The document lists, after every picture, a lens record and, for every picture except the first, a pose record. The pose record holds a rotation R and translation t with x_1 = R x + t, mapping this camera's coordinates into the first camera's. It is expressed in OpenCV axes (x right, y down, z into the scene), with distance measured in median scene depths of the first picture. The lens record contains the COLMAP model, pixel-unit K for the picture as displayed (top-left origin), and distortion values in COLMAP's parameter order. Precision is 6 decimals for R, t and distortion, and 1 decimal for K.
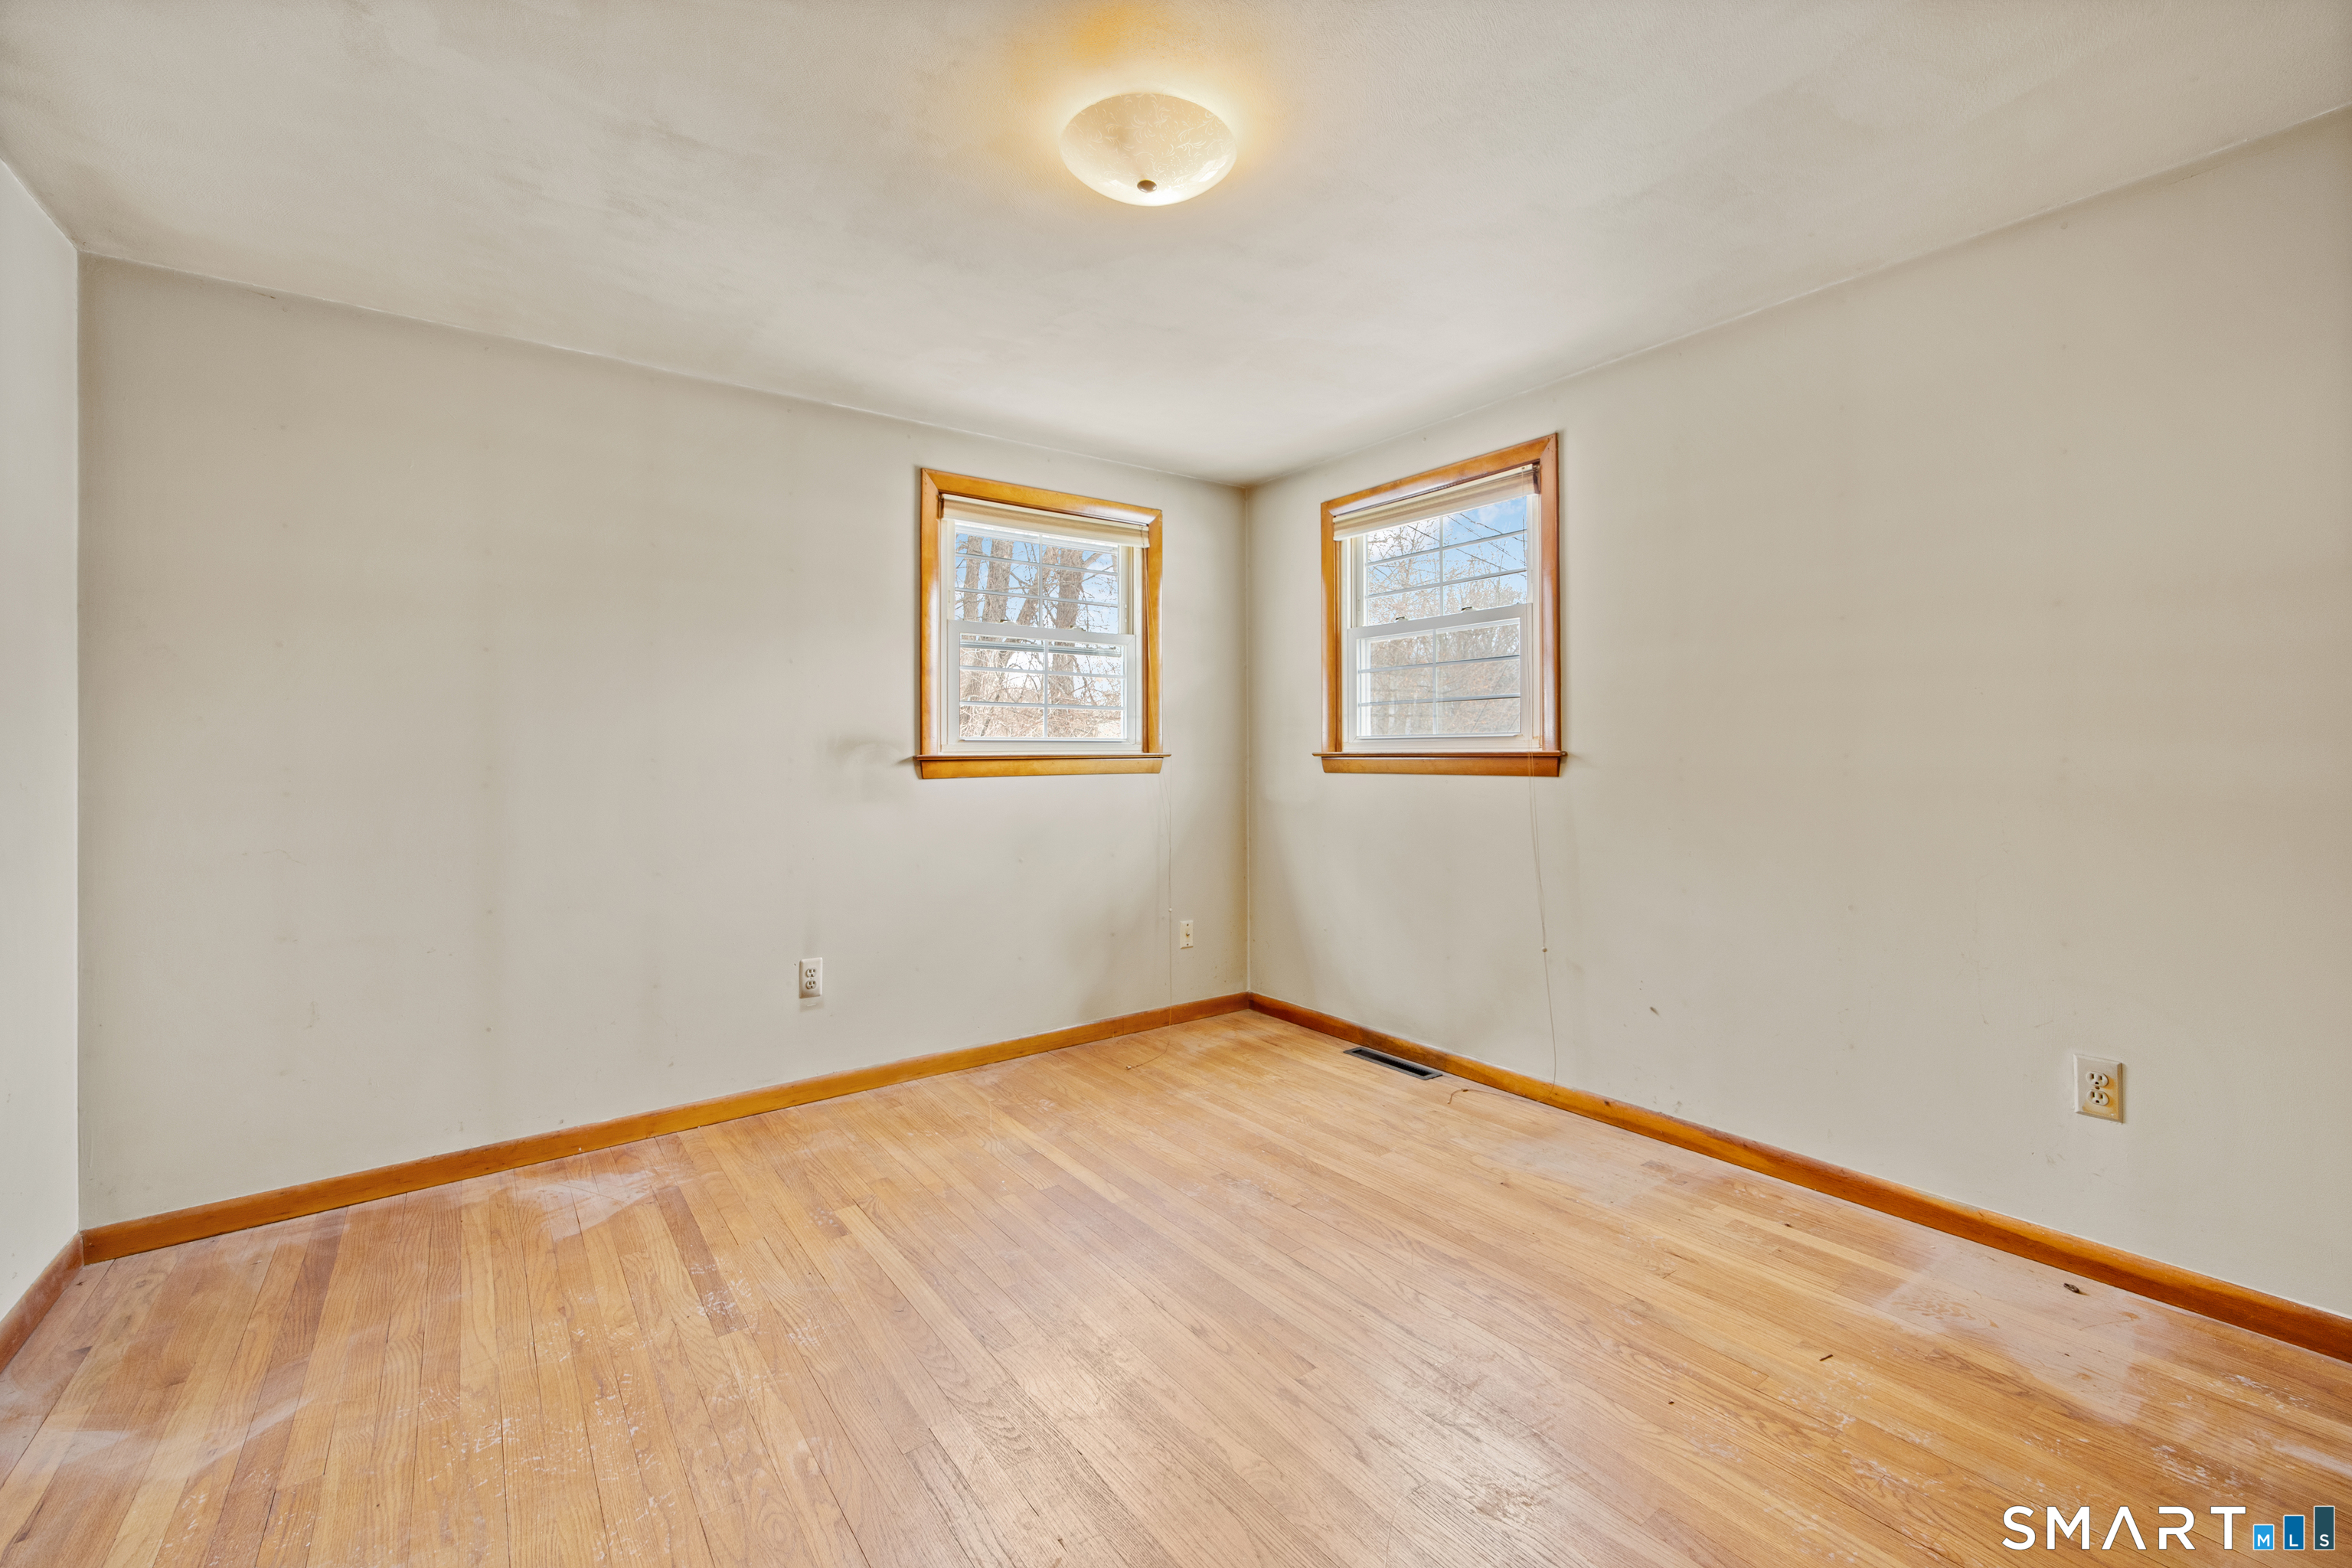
lens RADIAL K [[976.7, 0, 1184.9], [0, 976.7, 729.2], [0, 0, 1]] dist [0.015296, -0.000085]
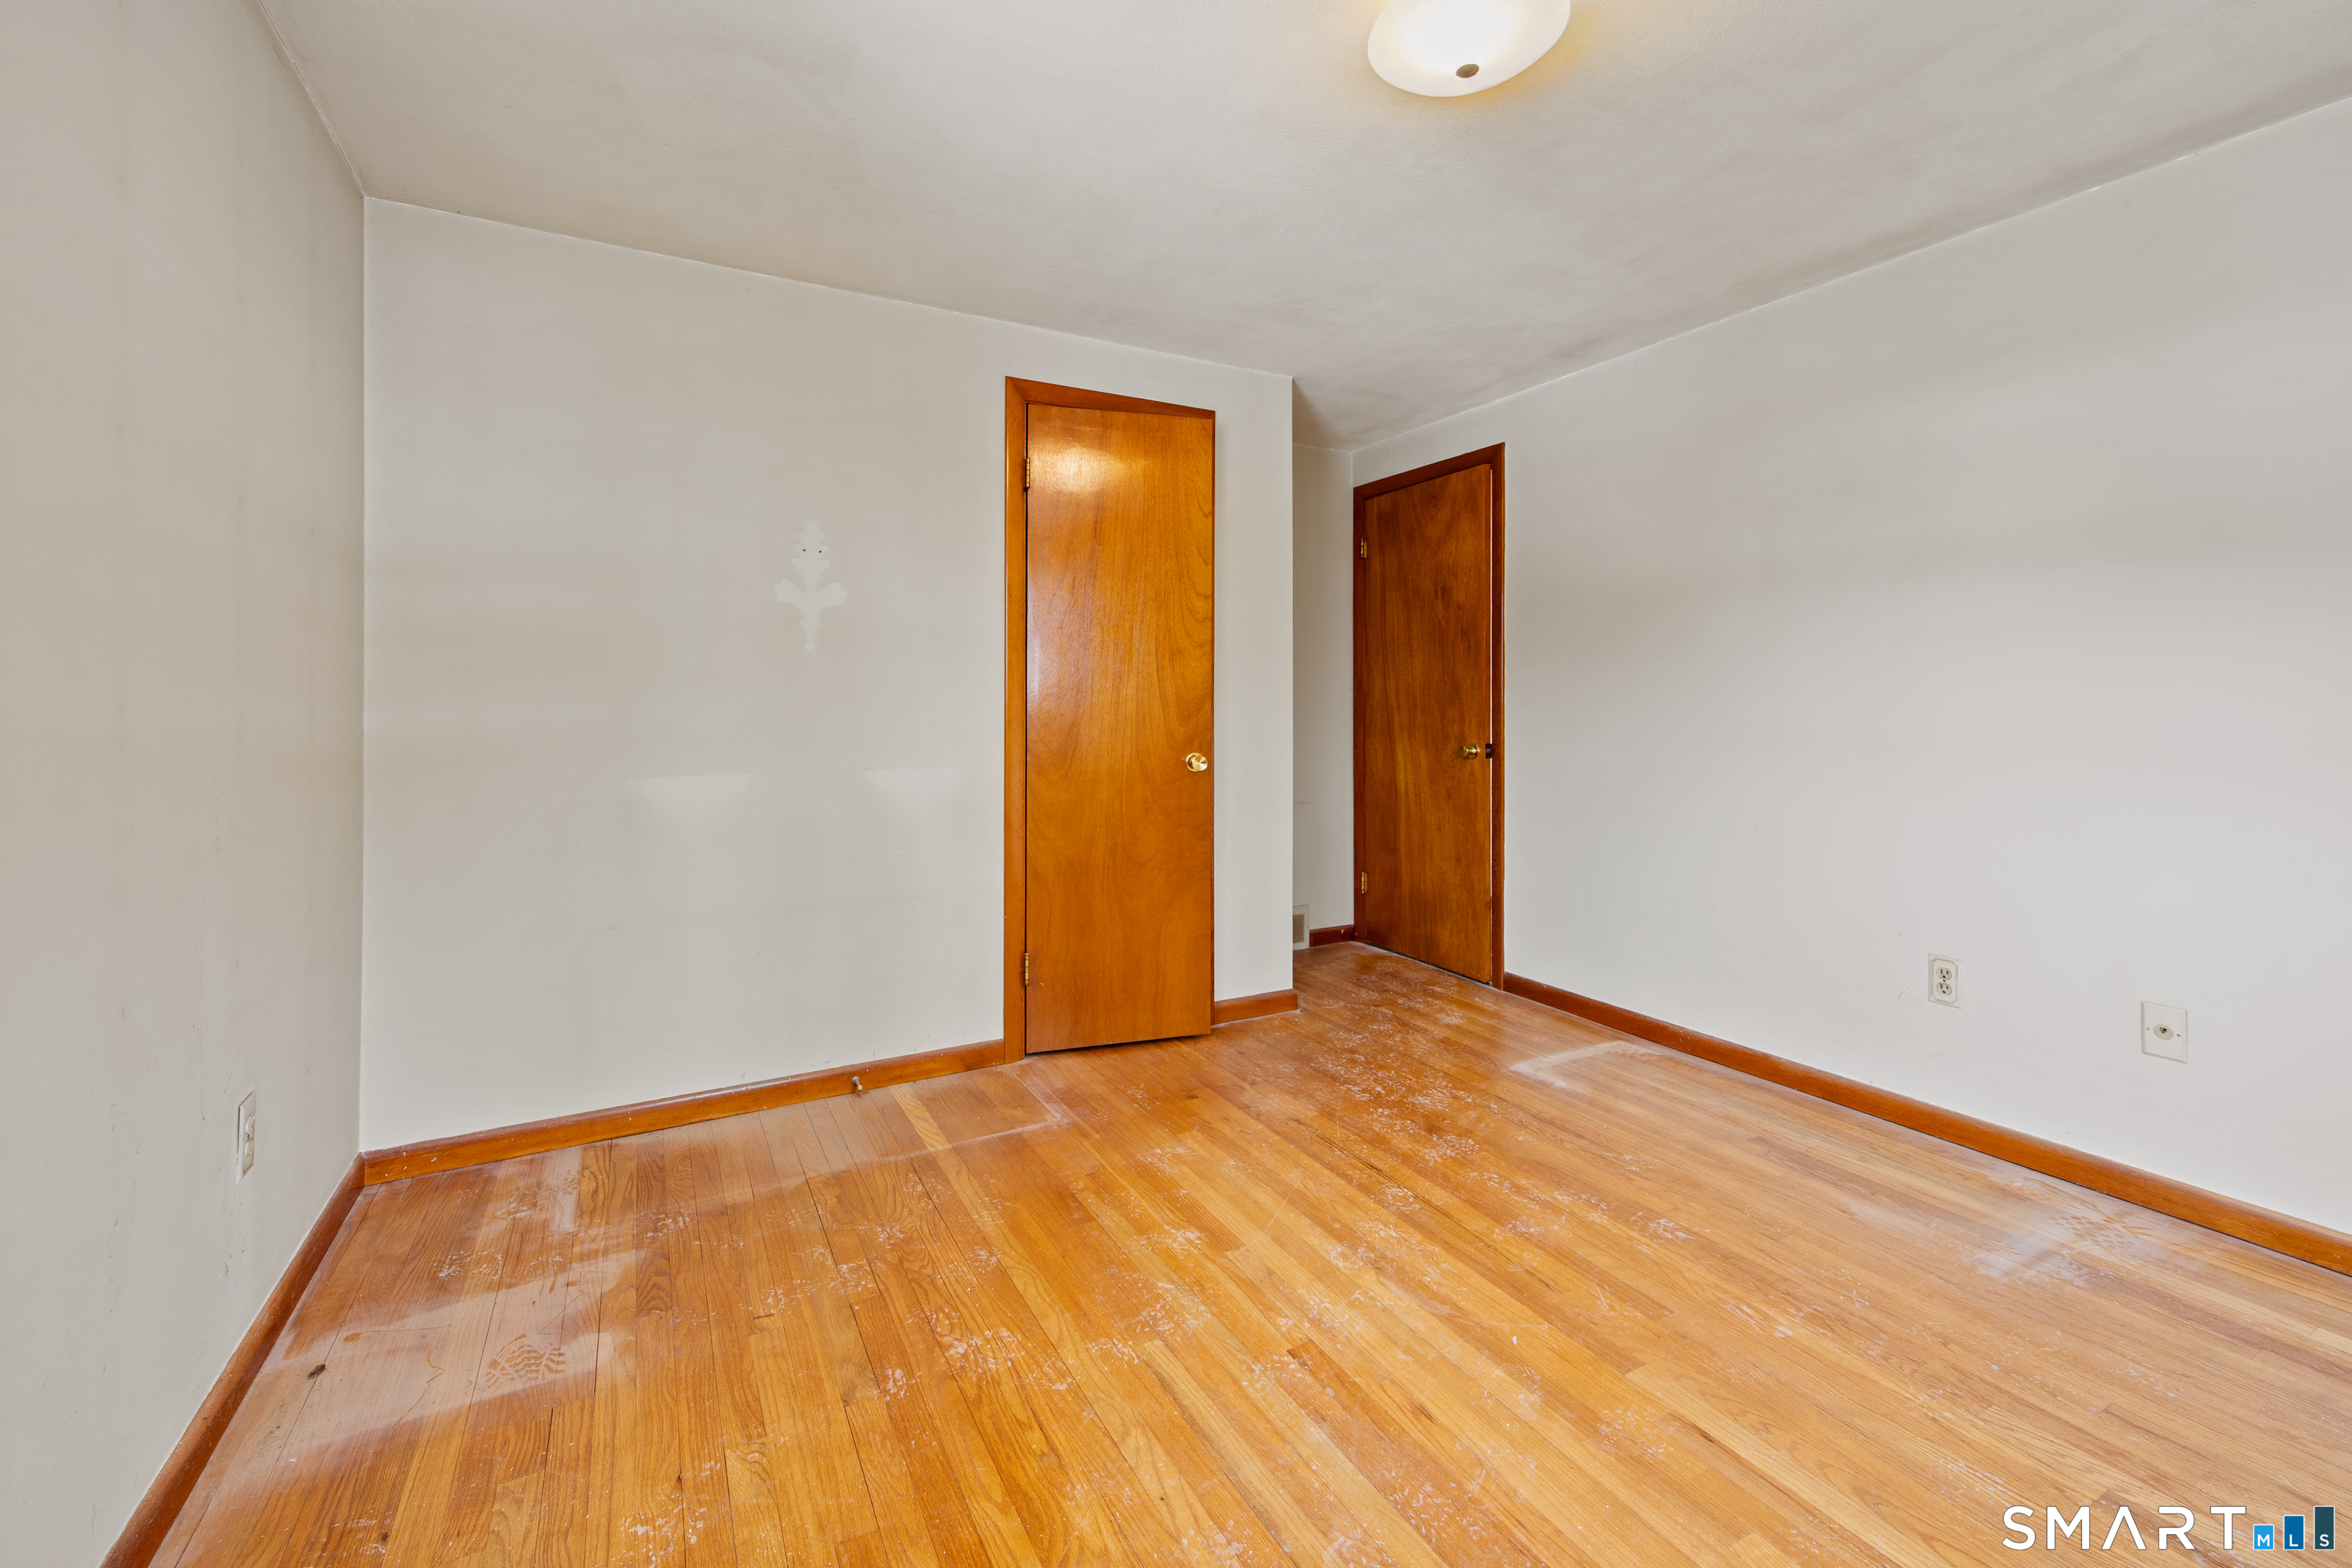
lens RADIAL K [[983.9, 0, 1178.8], [0, 983.9, 687.1], [0, 0, 1]] dist [0.012907, -0.000360]
pose [[-0.990807, 0.008513, 0.135016, 0.057473], [0.002647, 0.999047, -0.043569, 0.030387], [-0.135258, -0.042811, -0.989885, 1.122186]]
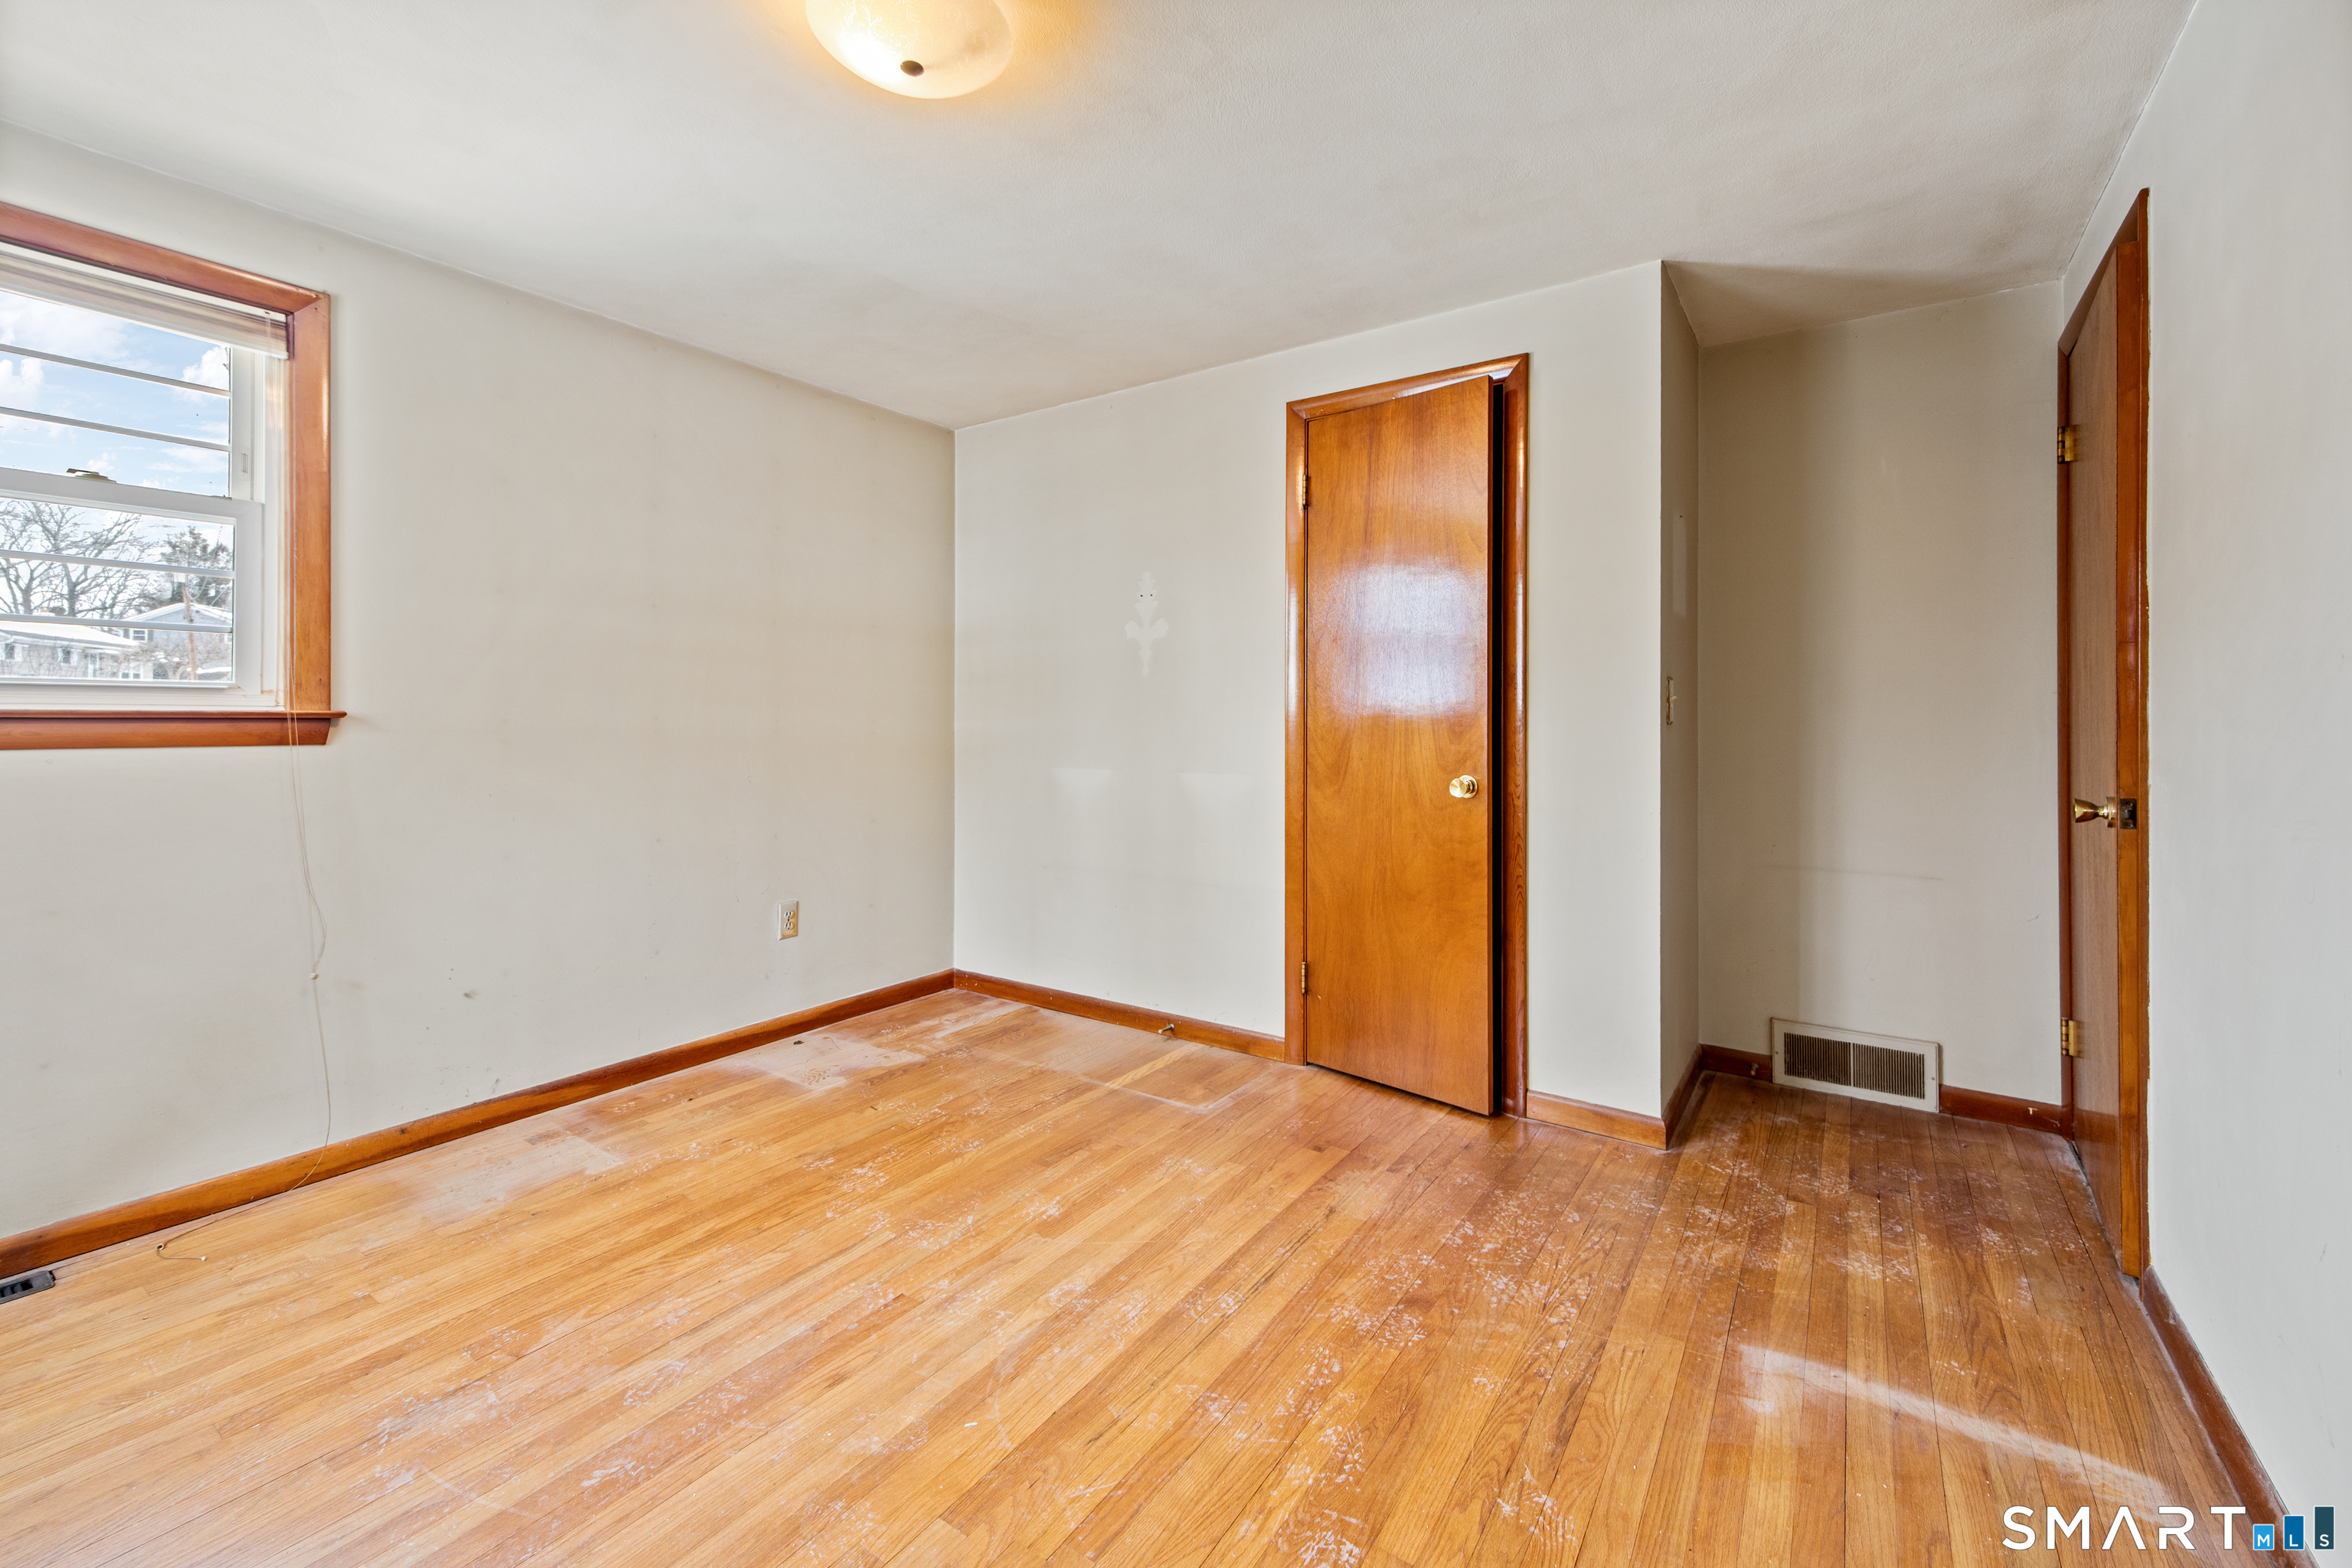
lens RADIAL K [[974.2, 0, 1185.1], [0, 974.2, 698.5], [0, 0, 1]] dist [0.010225, -0.000277]
pose [[-0.326500, 0.022236, 0.944936, -0.552433], [-0.025358, 0.999157, -0.032273, 0.019920], [-0.944857, -0.034499, -0.325661, 0.610184]]
